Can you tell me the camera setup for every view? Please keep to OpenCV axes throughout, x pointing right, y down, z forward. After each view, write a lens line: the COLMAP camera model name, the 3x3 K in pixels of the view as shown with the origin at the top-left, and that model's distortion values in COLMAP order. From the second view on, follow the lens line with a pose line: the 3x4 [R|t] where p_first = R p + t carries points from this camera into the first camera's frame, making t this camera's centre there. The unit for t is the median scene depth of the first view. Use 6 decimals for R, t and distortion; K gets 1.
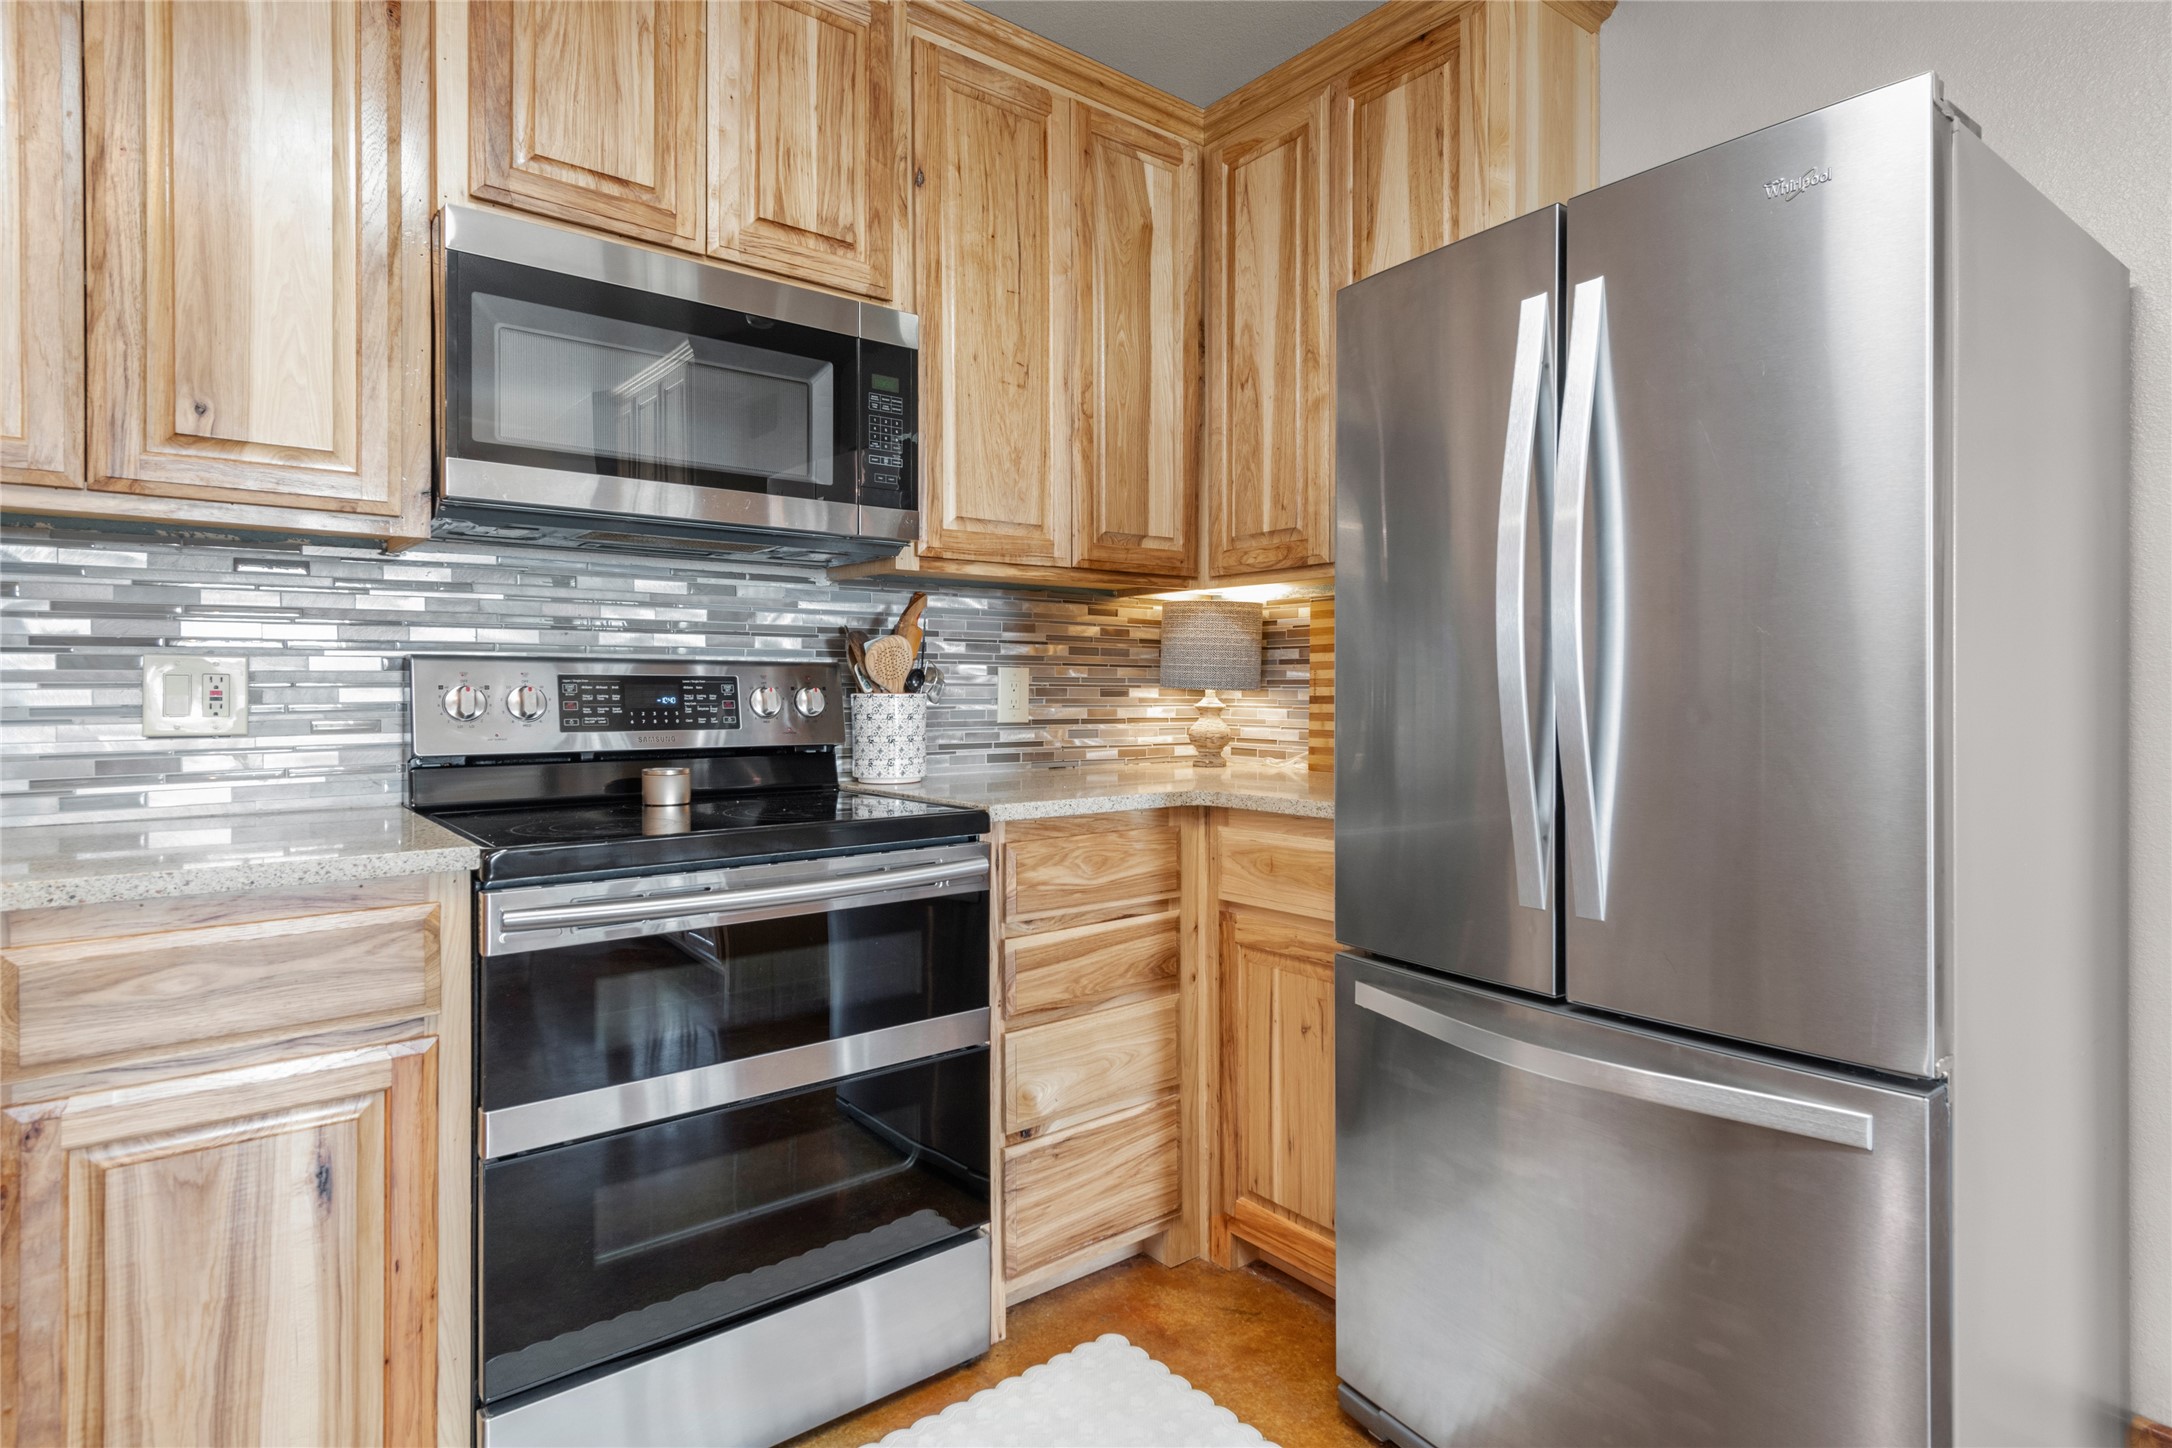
lens RADIAL K [[1122.8, 0, 1093.0], [0, 1122.8, 695.0], [0, 0, 1]] dist [0.014370, -0.001098]
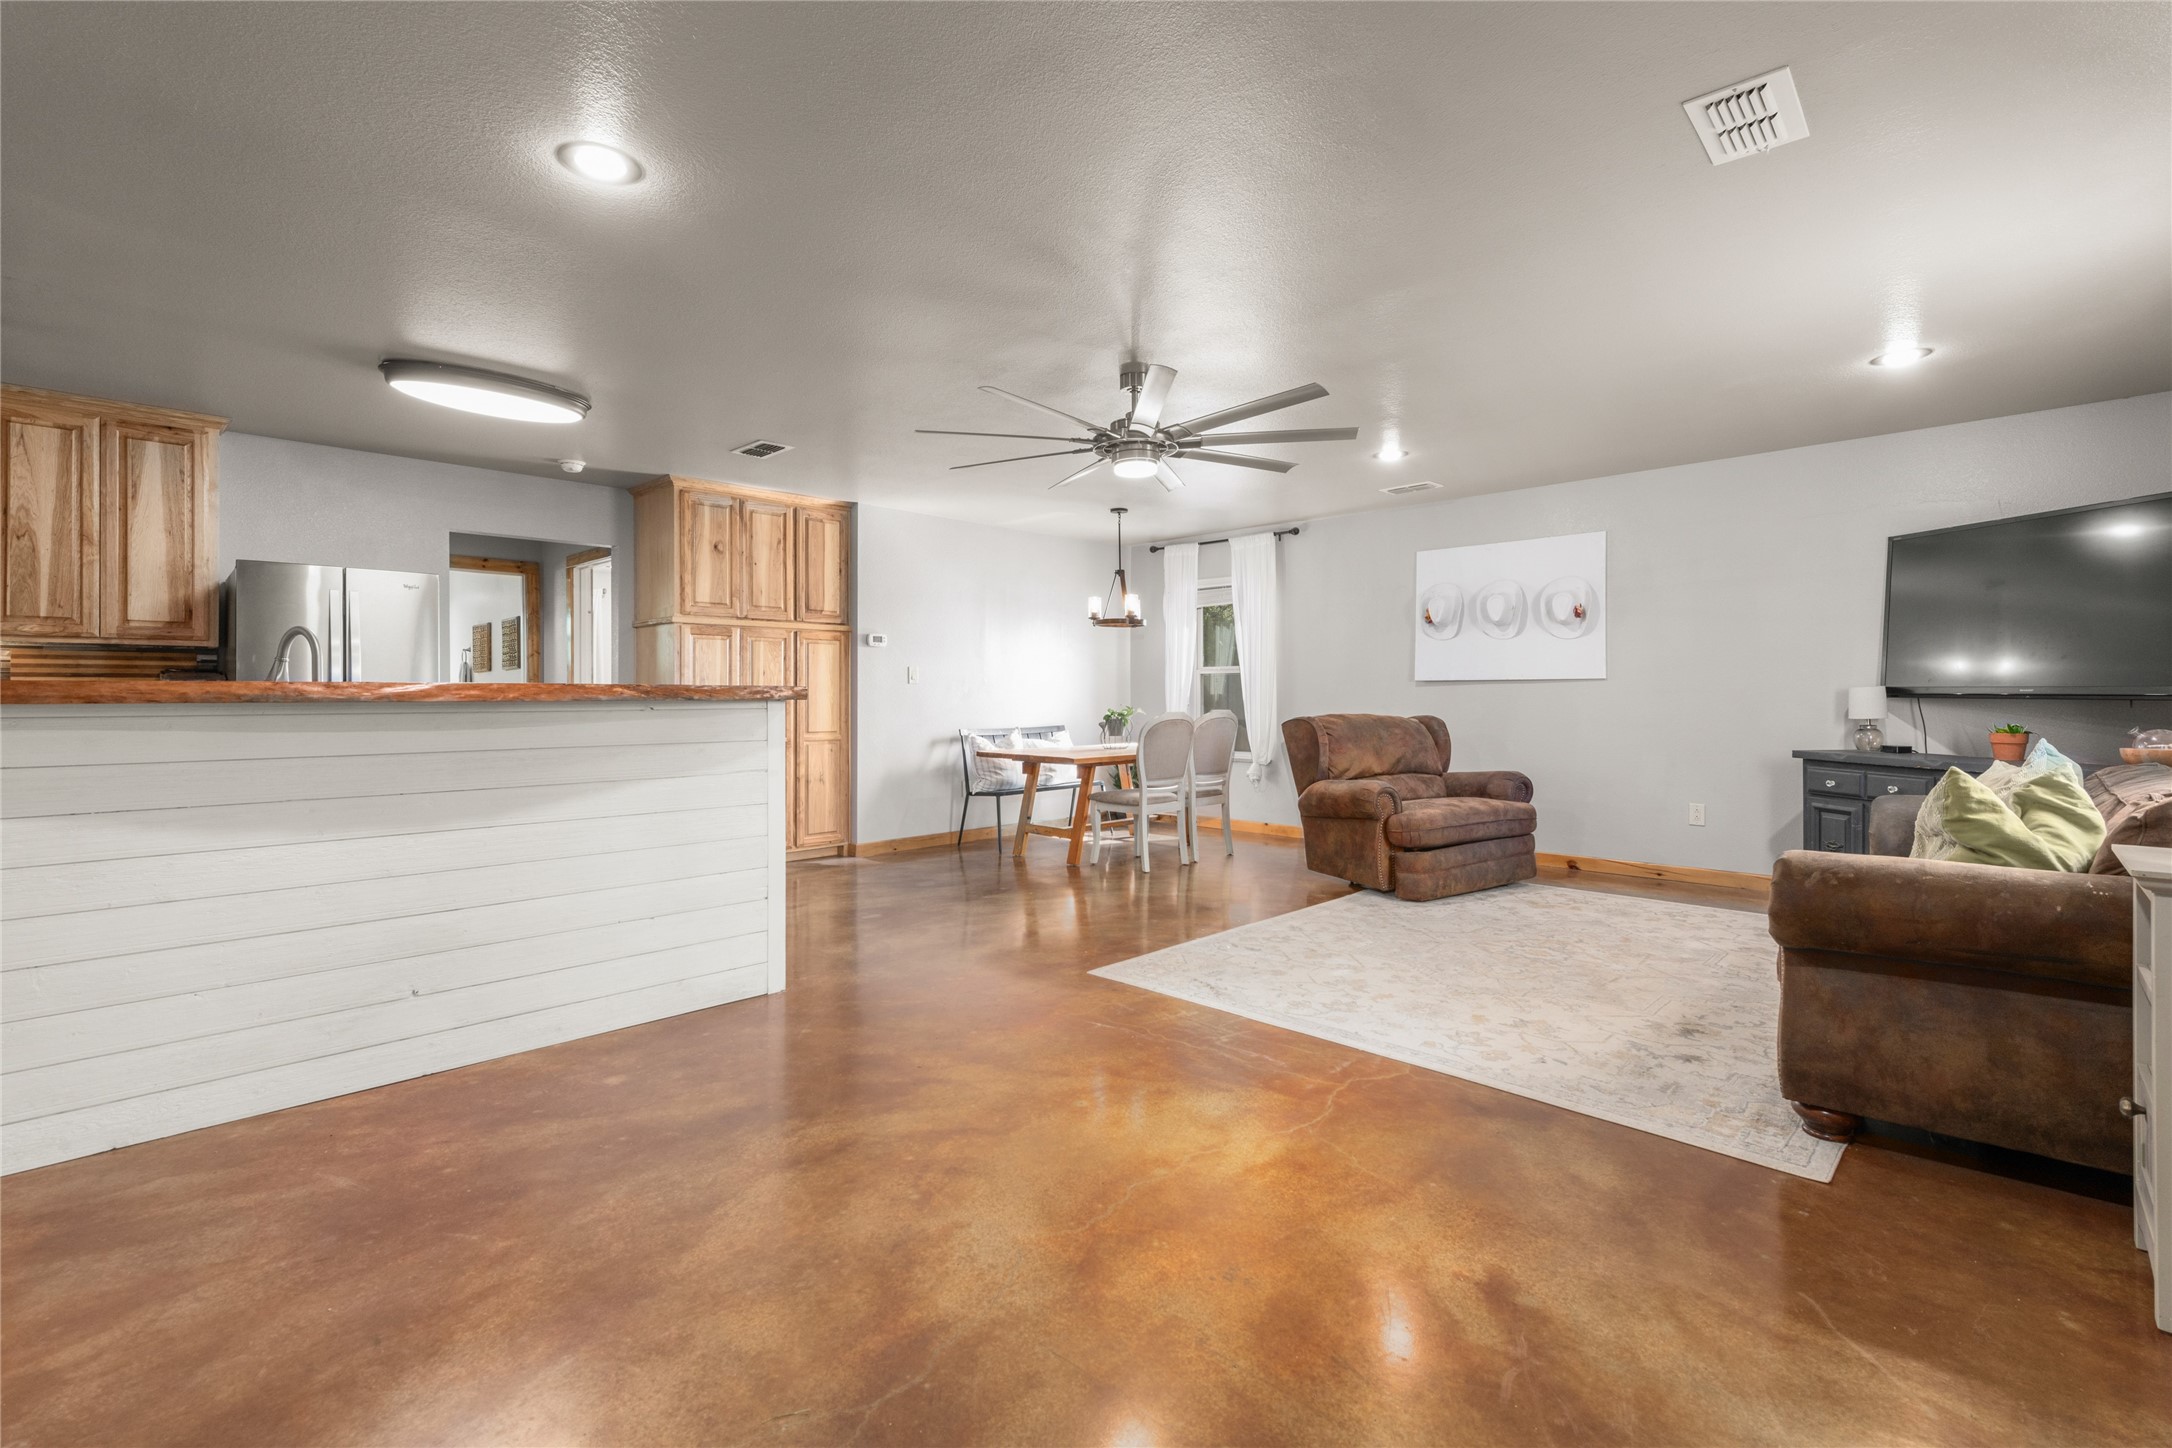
lens RADIAL K [[969.7, 0, 1091.7], [0, 969.7, 696.9], [0, 0, 1]] dist [0.011658, -0.000458]
pose [[-0.129597, 0.001564, 0.991566, -1.993067], [0.006191, 0.999981, -0.000768, 0.010500], [-0.991547, 0.006040, -0.129604, -0.670570]]
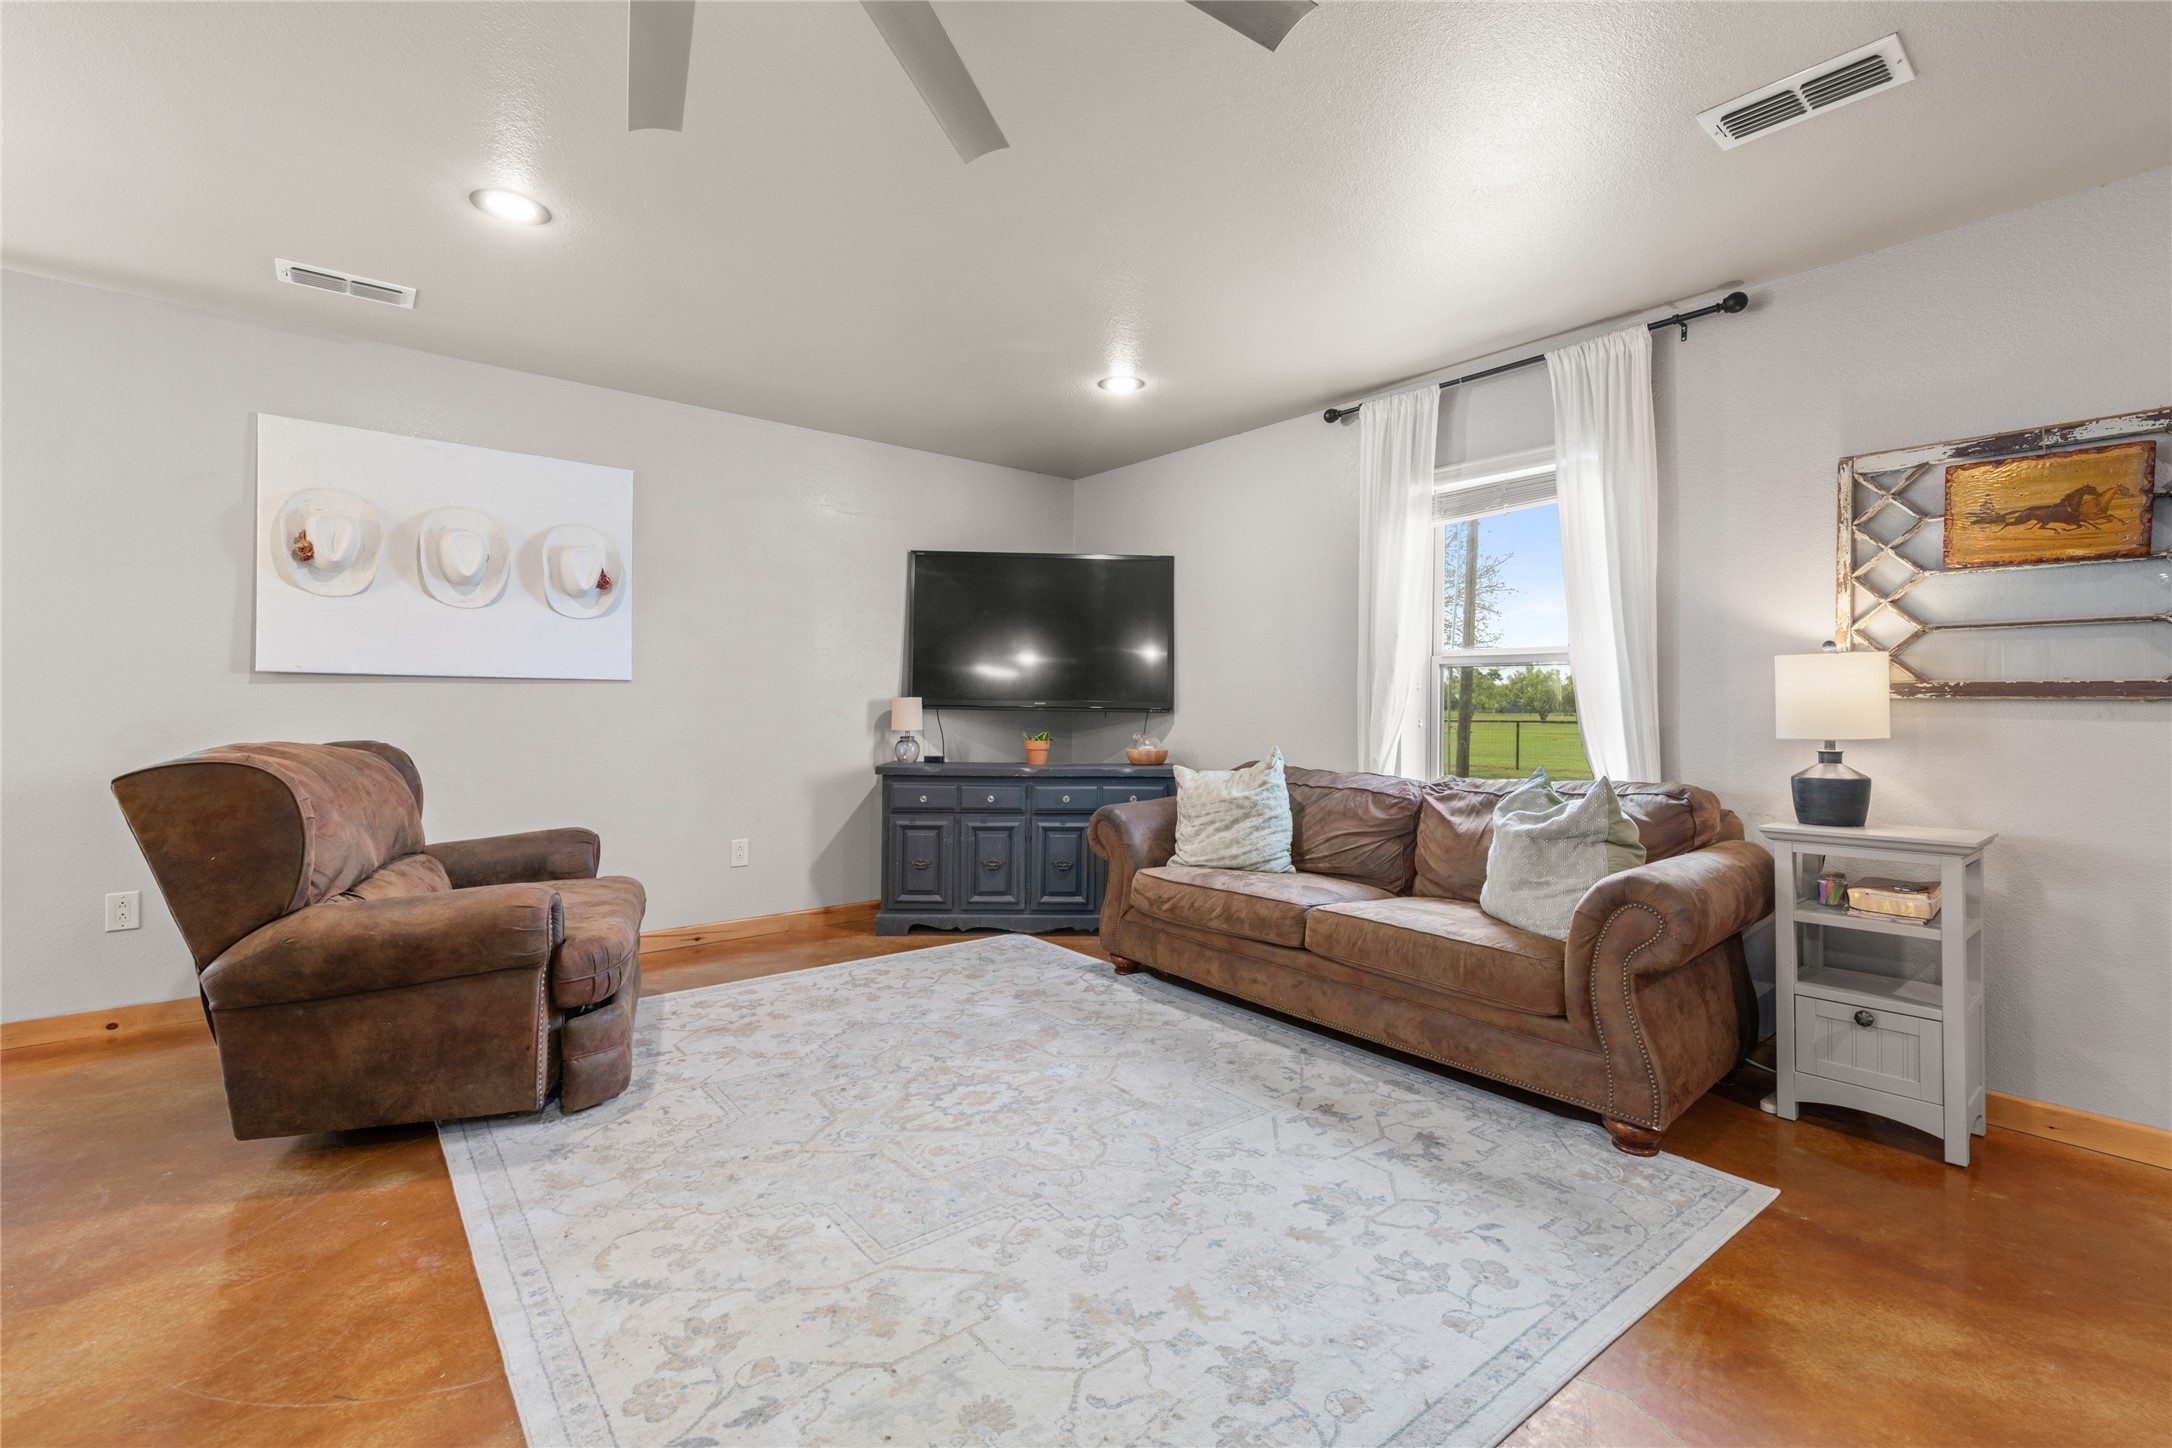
lens RADIAL K [[949.6, 0, 1092.1], [0, 949.6, 712.2], [0, 0, 1]] dist [0.014851, -0.004636]
pose [[-0.999878, -0.006428, -0.014222, -0.376783], [-0.006590, 0.999914, 0.011370, 0.001713], [0.014148, 0.011462, -0.999834, -0.555720]]
